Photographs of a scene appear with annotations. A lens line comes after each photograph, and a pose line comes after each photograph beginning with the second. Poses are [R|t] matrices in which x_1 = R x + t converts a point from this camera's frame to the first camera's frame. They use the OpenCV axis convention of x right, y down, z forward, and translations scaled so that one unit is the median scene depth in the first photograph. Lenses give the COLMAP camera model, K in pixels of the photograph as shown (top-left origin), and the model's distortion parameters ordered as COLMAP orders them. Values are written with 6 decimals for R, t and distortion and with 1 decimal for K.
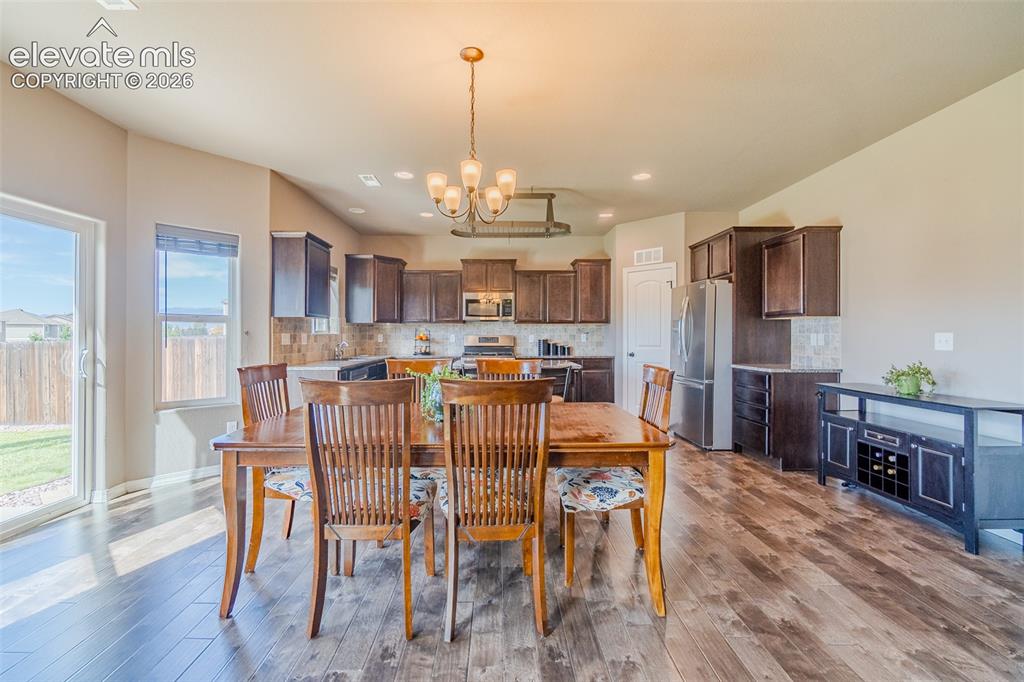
lens RADIAL K [[433.5, 0, 507.7], [0, 433.5, 336.2], [0, 0, 1]] dist [-0.002534, -0.000114]
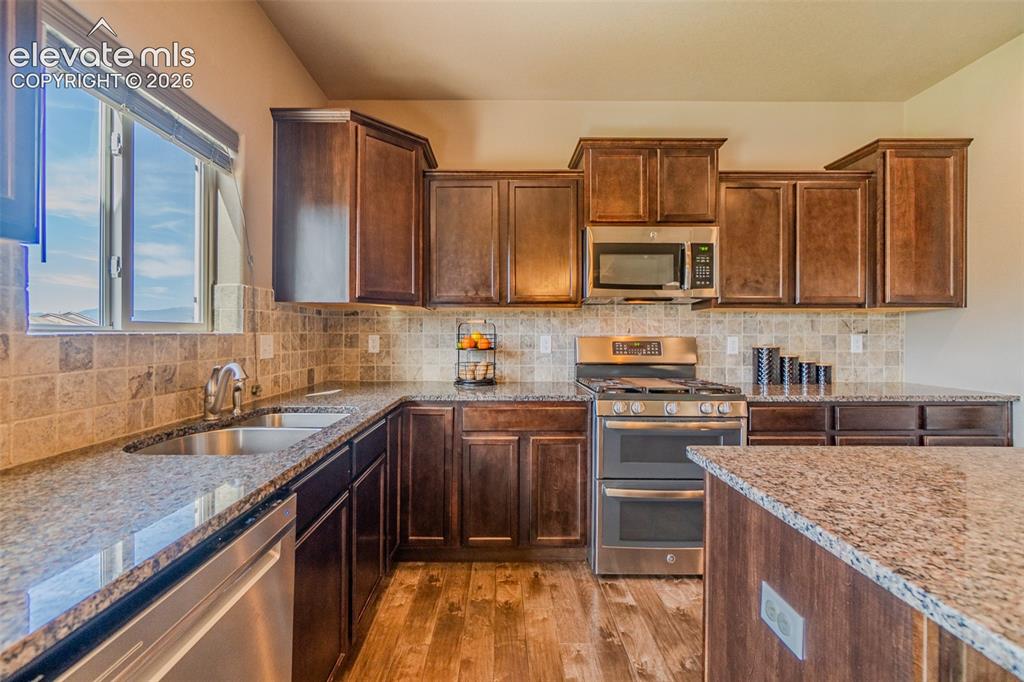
lens RADIAL K [[437.3, 0, 502.9], [0, 437.3, 337.8], [0, 0, 1]] dist [-0.002886, -0.000109]
pose [[0.999757, 0.001573, -0.022002, -0.174796], [-0.001501, 0.999994, 0.003272, -0.003021], [0.022007, -0.003238, 0.999753, 0.634540]]
